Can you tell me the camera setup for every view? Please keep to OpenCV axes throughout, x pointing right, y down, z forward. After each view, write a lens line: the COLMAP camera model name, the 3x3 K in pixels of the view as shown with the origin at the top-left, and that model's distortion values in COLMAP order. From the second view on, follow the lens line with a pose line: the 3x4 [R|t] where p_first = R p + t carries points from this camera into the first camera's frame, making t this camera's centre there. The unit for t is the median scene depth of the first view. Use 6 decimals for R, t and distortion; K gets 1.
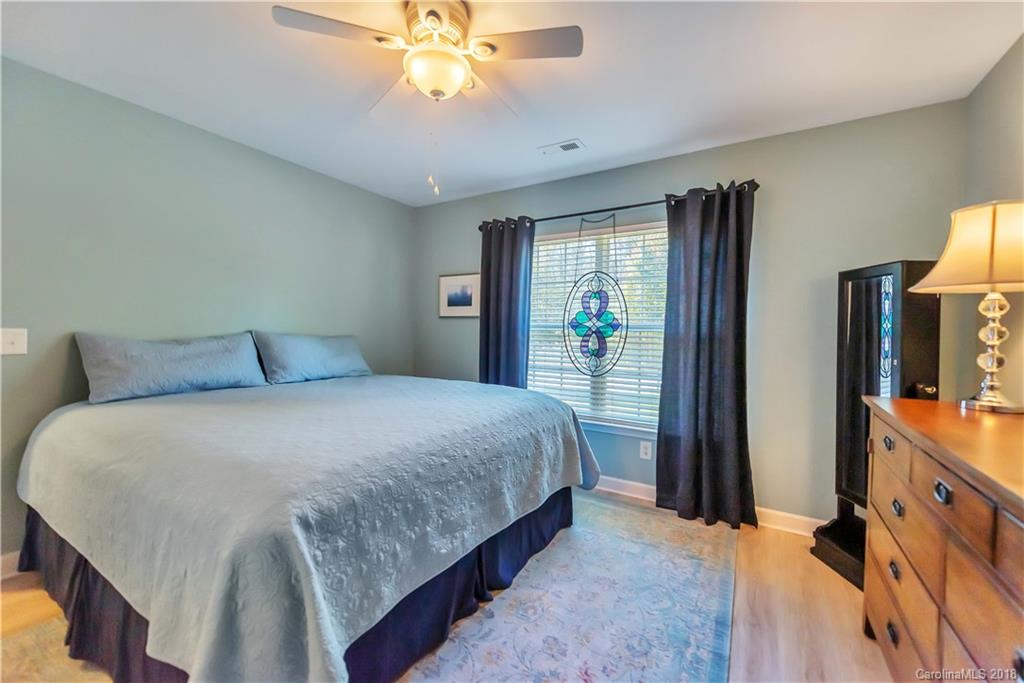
lens RADIAL K [[413.7, 0, 518.0], [0, 413.7, 331.9], [0, 0, 1]] dist [0.009582, -0.000581]
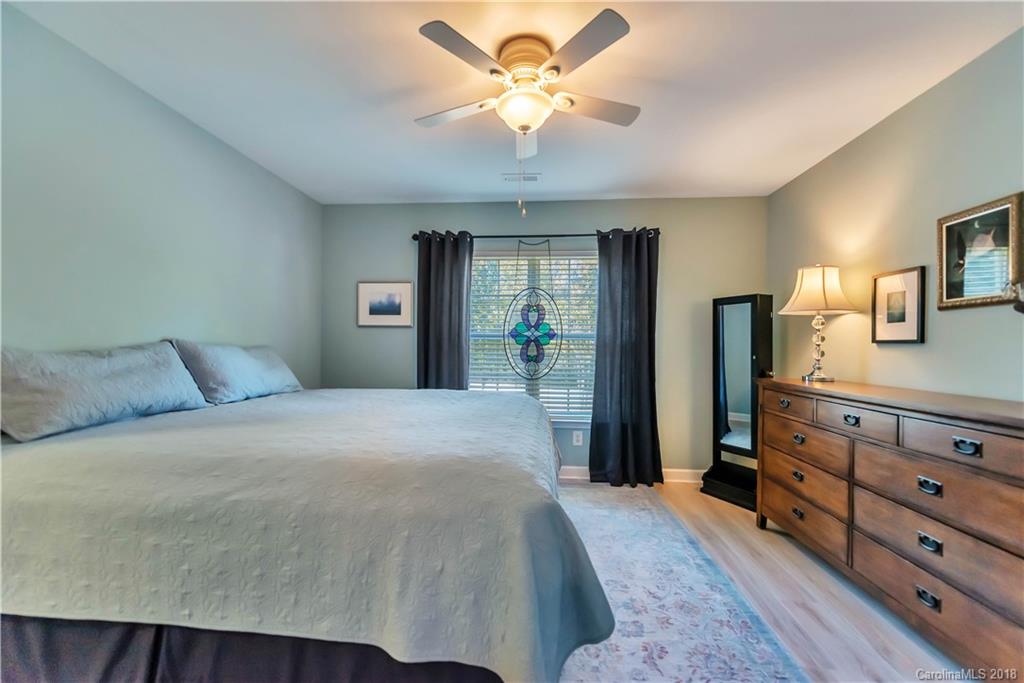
lens RADIAL K [[417.6, 0, 513.0], [0, 417.6, 340.6], [0, 0, 1]] dist [0.010632, -0.000267]
pose [[0.888990, -0.001809, 0.457923, -0.402077], [0.006971, 0.999930, -0.009583, 0.010828], [-0.457873, 0.011711, 0.888940, -0.000376]]
